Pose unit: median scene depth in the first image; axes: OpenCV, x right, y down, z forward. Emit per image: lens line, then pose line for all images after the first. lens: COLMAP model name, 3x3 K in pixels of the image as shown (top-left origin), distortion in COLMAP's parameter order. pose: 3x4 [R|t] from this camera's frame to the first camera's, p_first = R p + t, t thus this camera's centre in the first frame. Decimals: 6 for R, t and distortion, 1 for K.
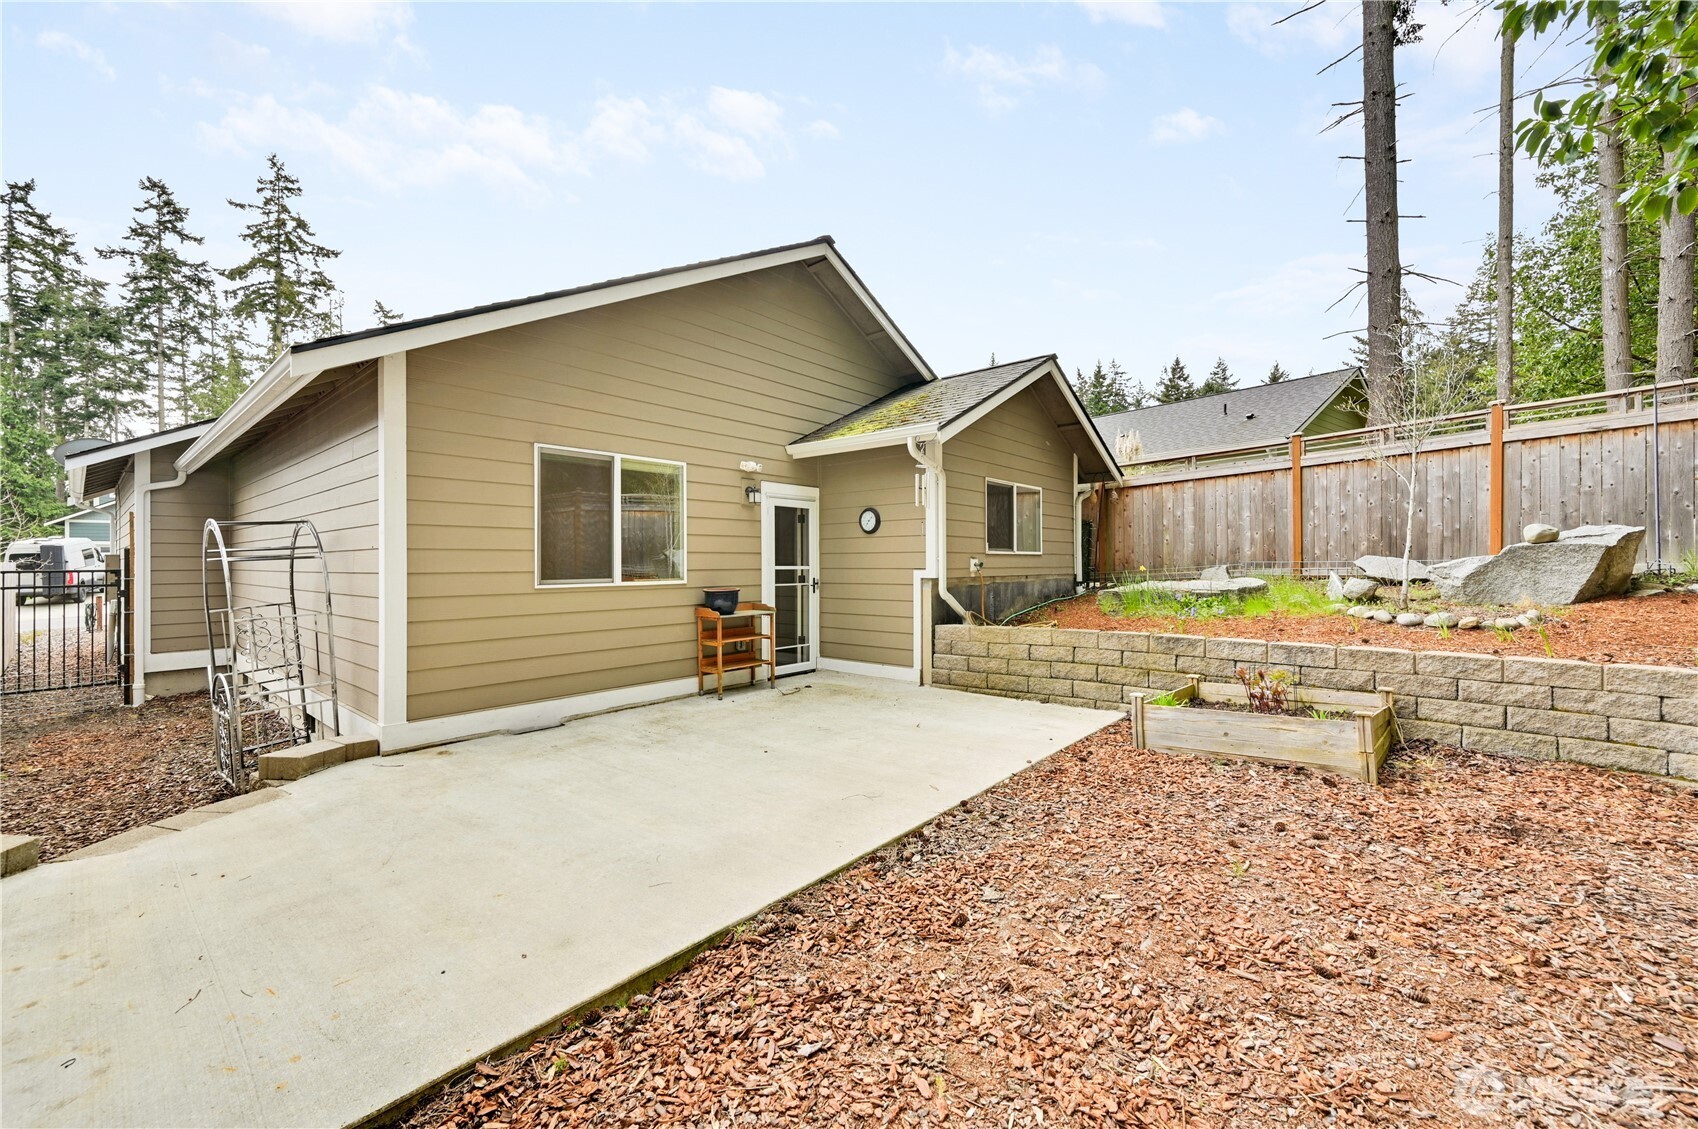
lens RADIAL K [[708.3, 0, 870.4], [0, 708.3, 551.0], [0, 0, 1]] dist [-0.002340, -0.000121]
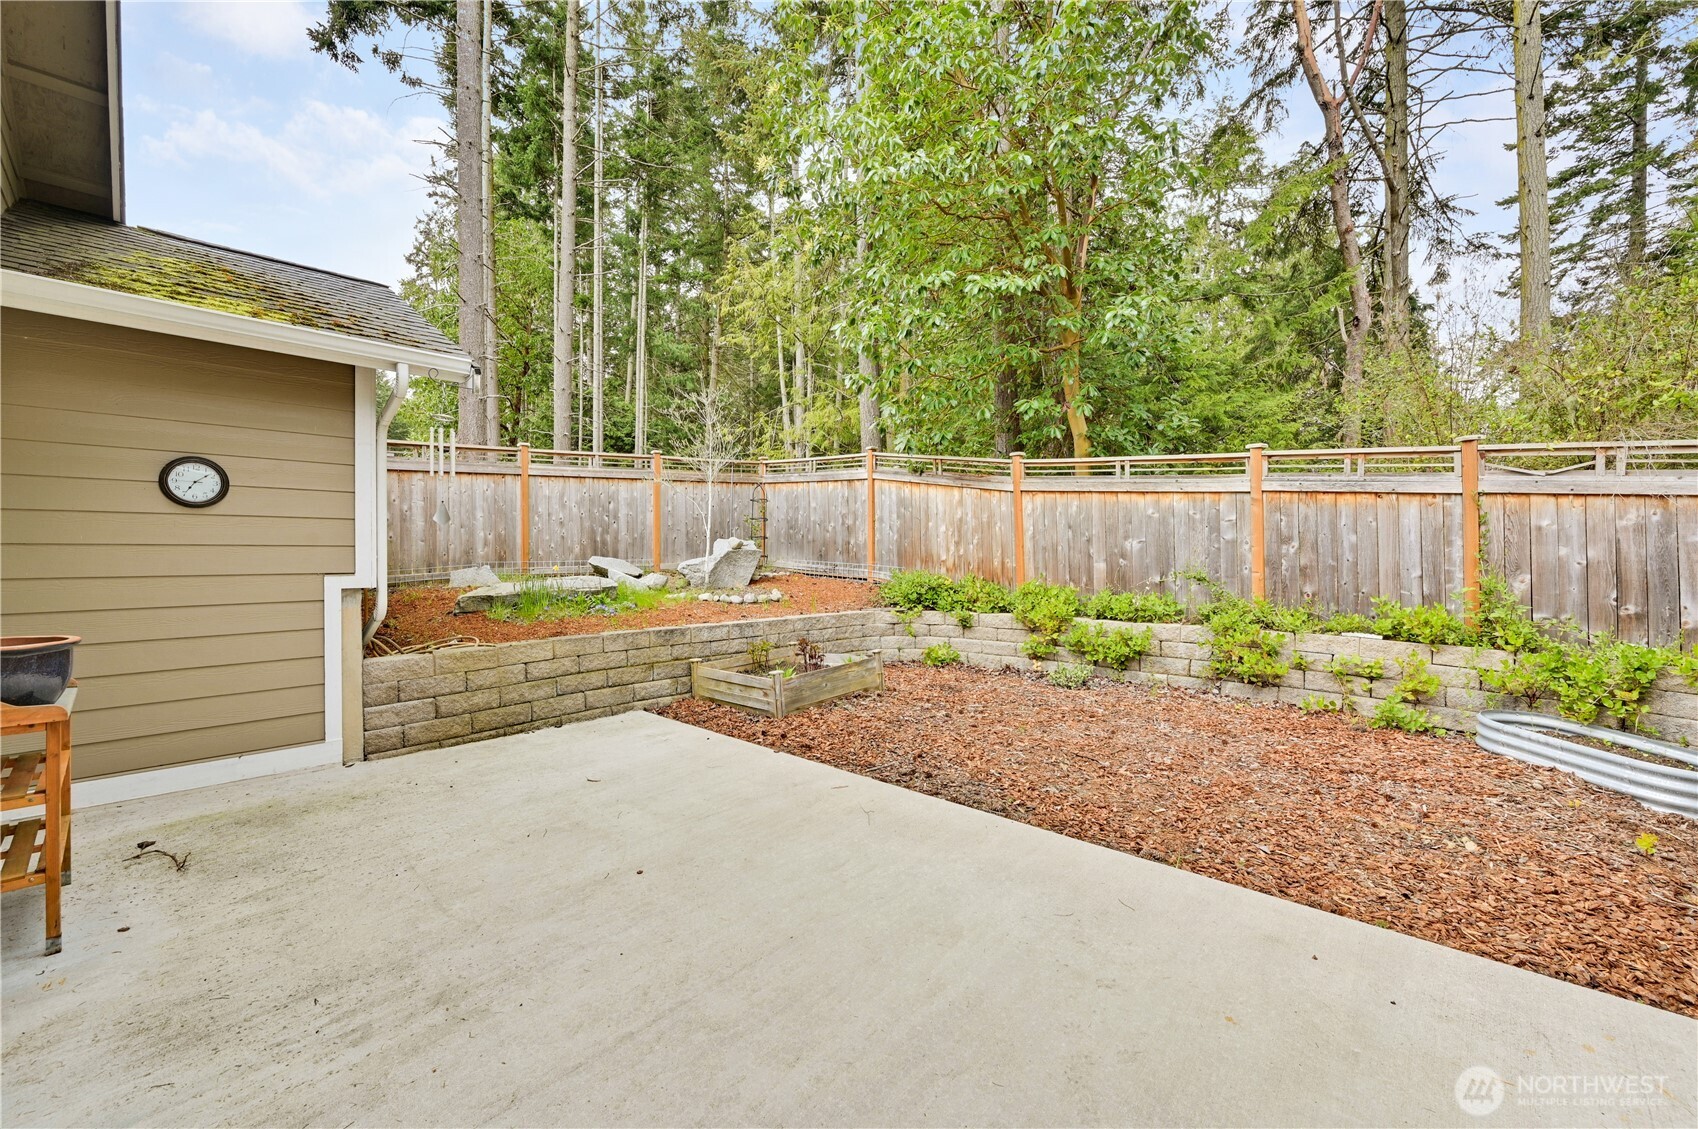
lens RADIAL K [[688.2, 0, 834.6], [0, 688.2, 563.8], [0, 0, 1]] dist [0.000403, 0.000294]
pose [[0.047799, -0.005408, 0.998842, -0.501259], [-0.008582, 0.999946, 0.005825, 0.009506], [-0.998820, -0.008851, 0.047750, 0.555996]]
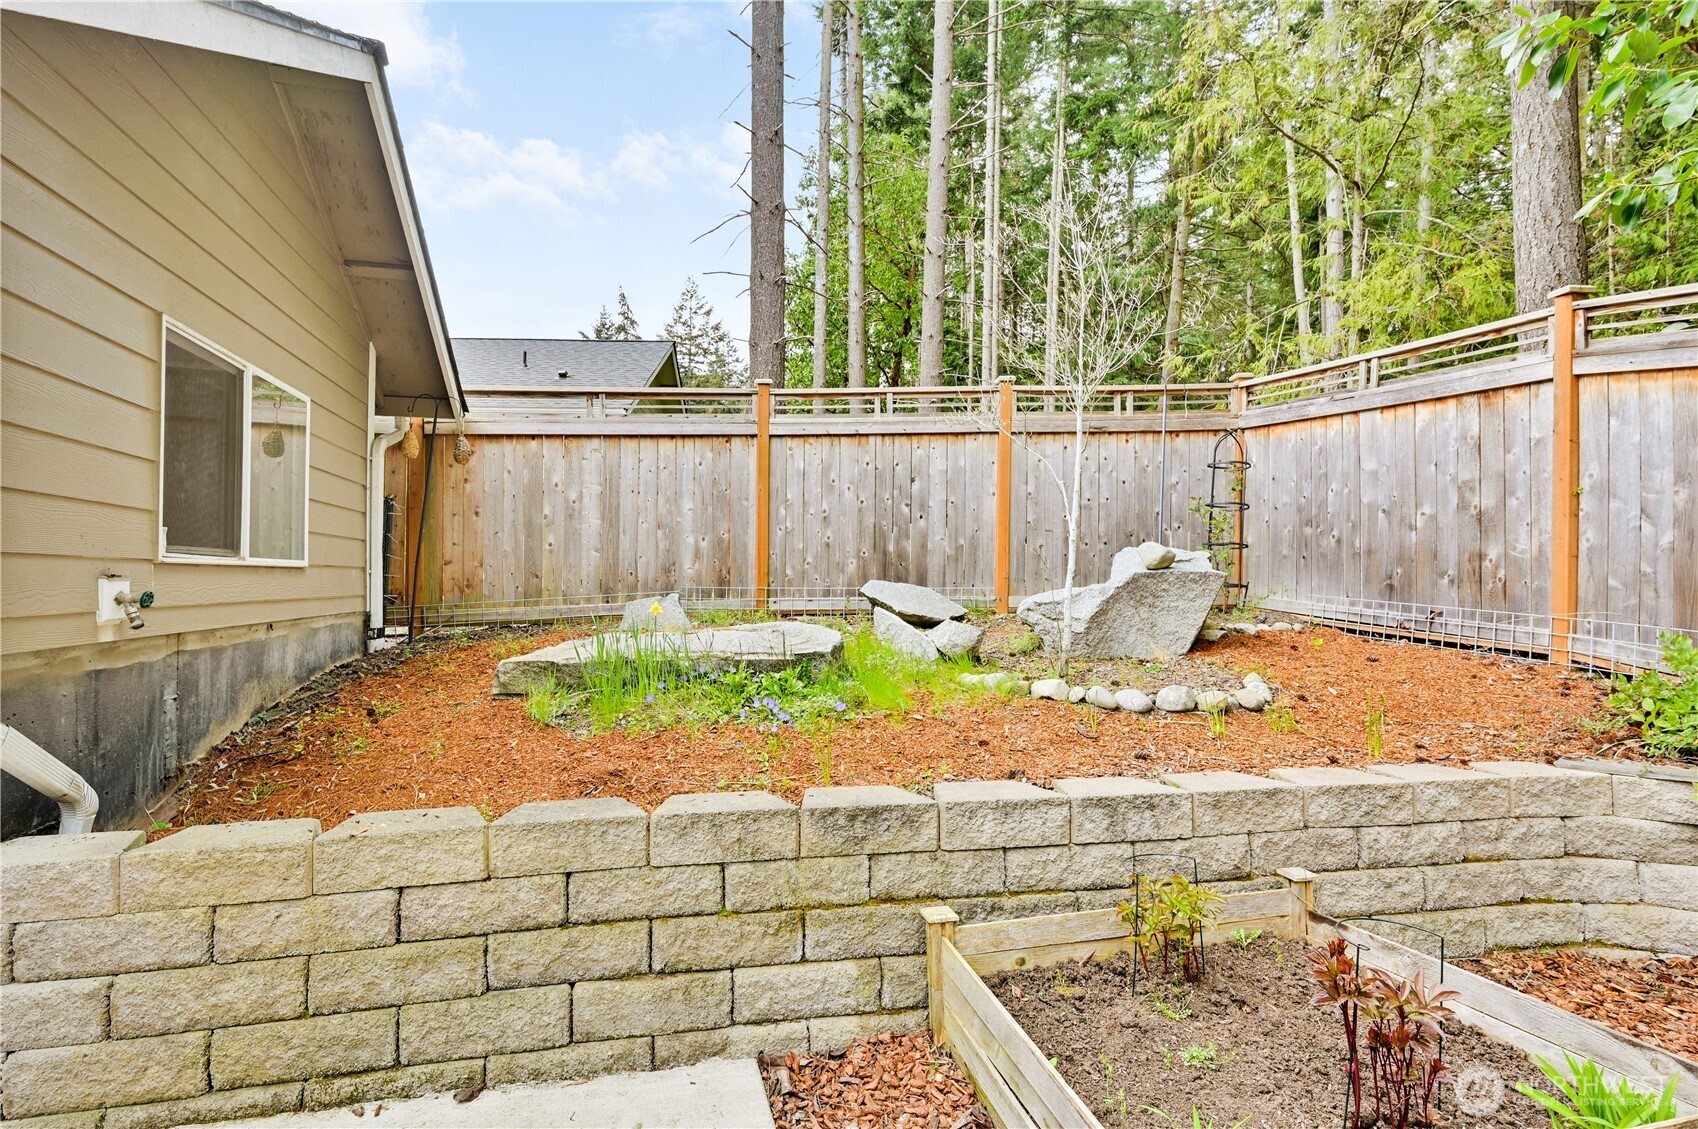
lens RADIAL K [[842.6, 0, 801.3], [0, 842.6, 571.6], [0, 0, 1]] dist [-0.000242, -0.000224]
pose [[0.612337, 0.016529, 0.790424, 0.049325], [-0.025310, 0.999679, -0.001297, 0.001158], [-0.790191, -0.019211, 0.612559, 0.610099]]
